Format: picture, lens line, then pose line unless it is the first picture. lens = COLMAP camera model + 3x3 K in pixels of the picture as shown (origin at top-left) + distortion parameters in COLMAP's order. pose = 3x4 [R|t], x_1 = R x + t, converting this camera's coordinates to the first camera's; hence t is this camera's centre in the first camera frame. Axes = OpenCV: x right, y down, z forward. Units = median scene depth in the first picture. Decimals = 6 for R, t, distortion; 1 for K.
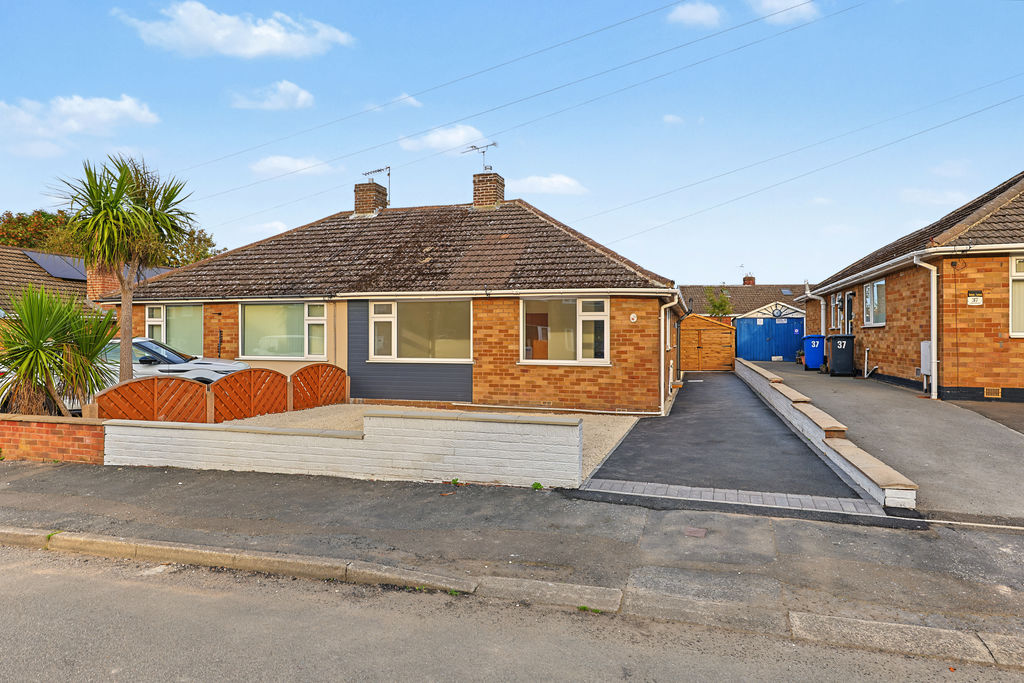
lens RADIAL K [[586.2, 0, 512.0], [0, 586.2, 341.5], [0, 0, 1]] dist [0.008110, -0.000527]
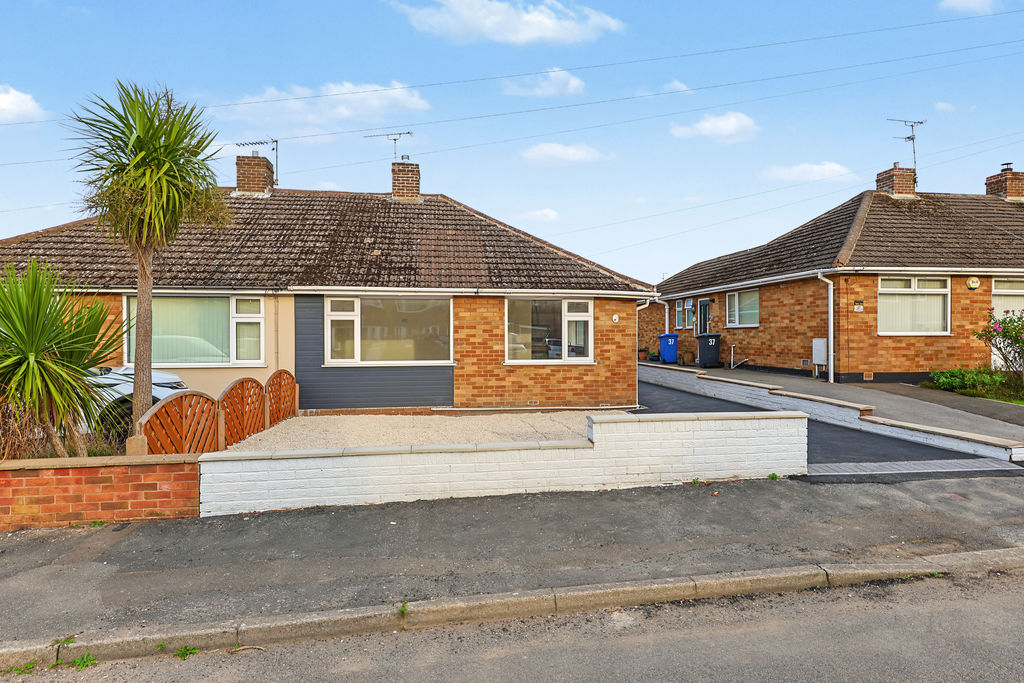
lens RADIAL K [[579.6, 0, 512.0], [0, 579.6, 341.5], [0, 0, 1]] dist [0.008966, -0.000464]
pose [[0.902403, -0.008203, 0.430816, -0.407656], [0.007857, 0.999966, 0.002581, -0.002578], [-0.430822, 0.001056, 0.902436, 0.121283]]
